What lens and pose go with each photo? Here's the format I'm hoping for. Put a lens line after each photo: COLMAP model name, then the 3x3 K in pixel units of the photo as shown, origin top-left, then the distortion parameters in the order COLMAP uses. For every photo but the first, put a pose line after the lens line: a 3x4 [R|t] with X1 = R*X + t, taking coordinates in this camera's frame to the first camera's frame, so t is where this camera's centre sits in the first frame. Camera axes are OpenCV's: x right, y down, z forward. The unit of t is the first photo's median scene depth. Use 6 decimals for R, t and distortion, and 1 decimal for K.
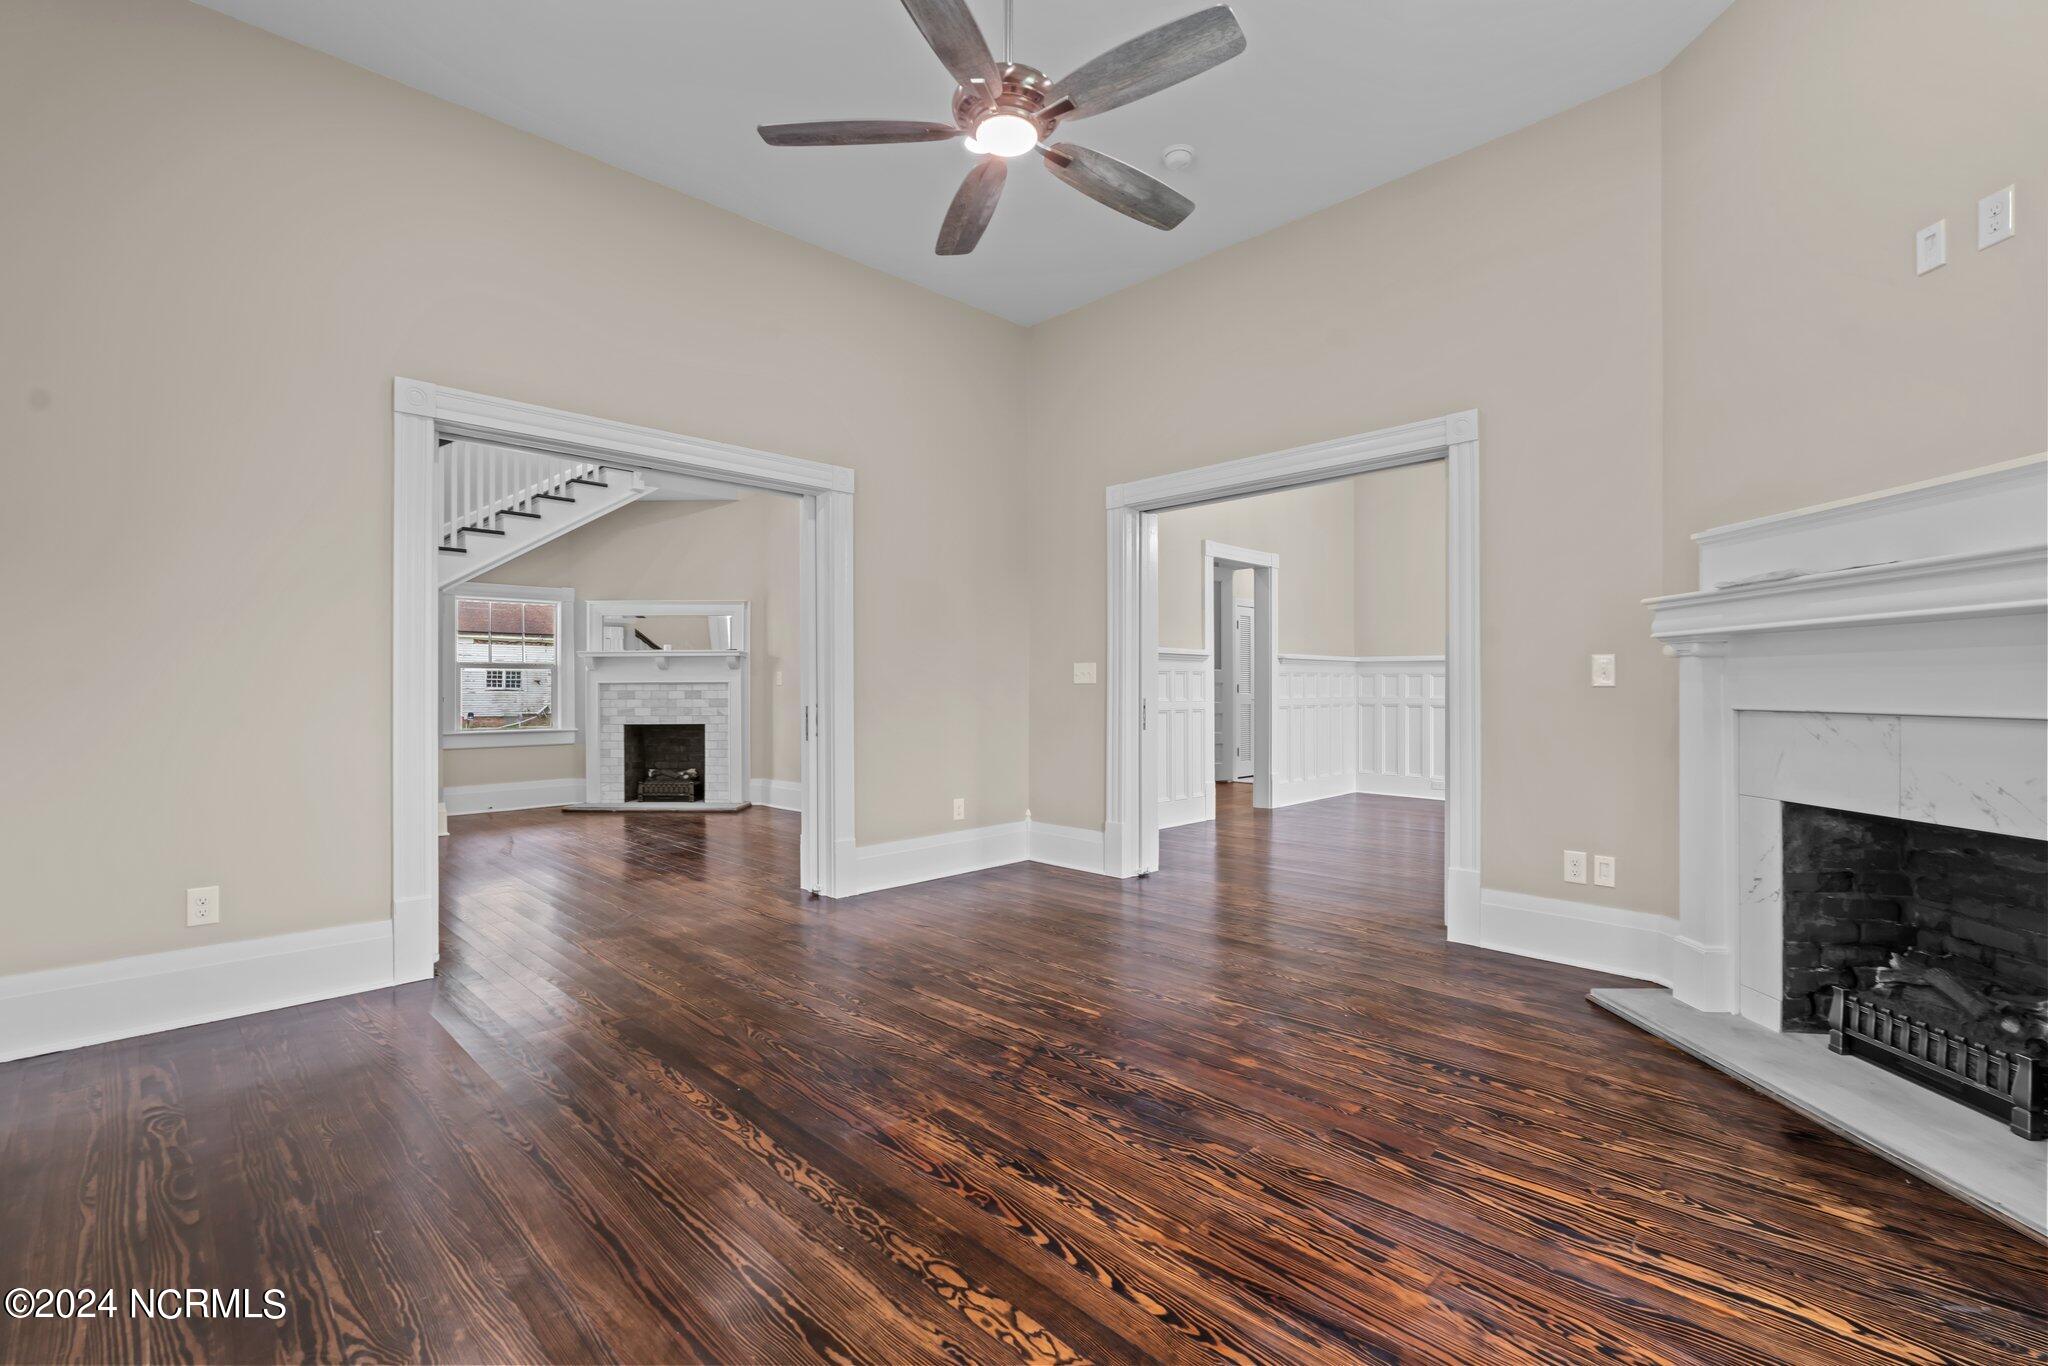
lens RADIAL K [[909.3, 0, 1022.1], [0, 909.3, 678.4], [0, 0, 1]] dist [-0.009519, 0.001155]
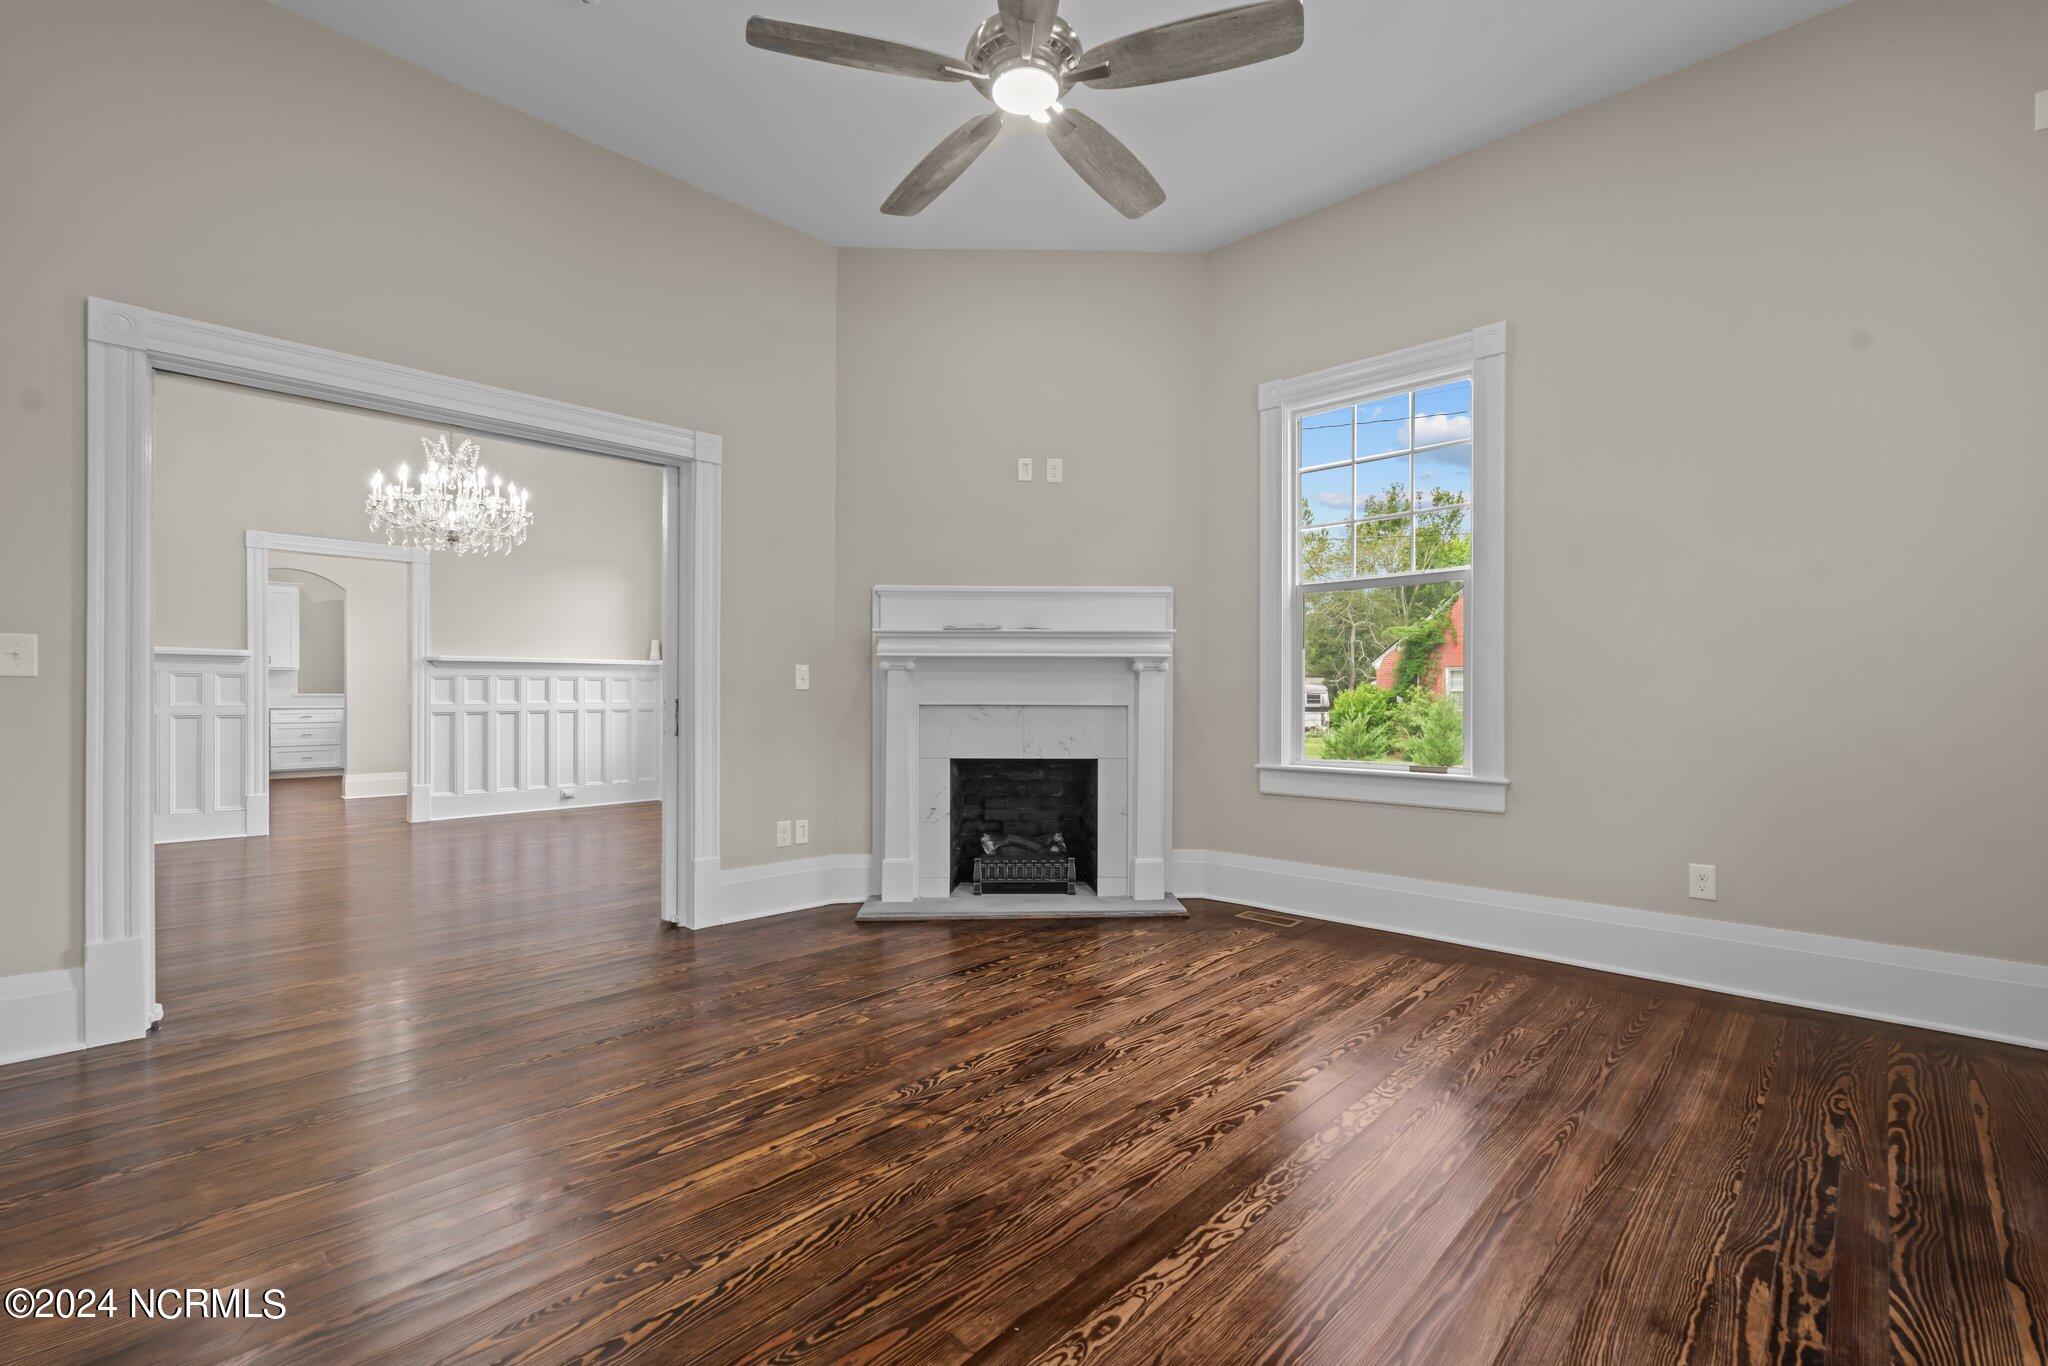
lens RADIAL K [[909.3, 0, 1027.0], [0, 909.3, 695.0], [0, 0, 1]] dist [-0.009519, 0.001155]
pose [[-0.052493, 0.000947, 0.998621, -0.907007], [-0.013545, 0.999907, -0.001660, 0.018618], [-0.998529, -0.013613, -0.052475, 1.002285]]
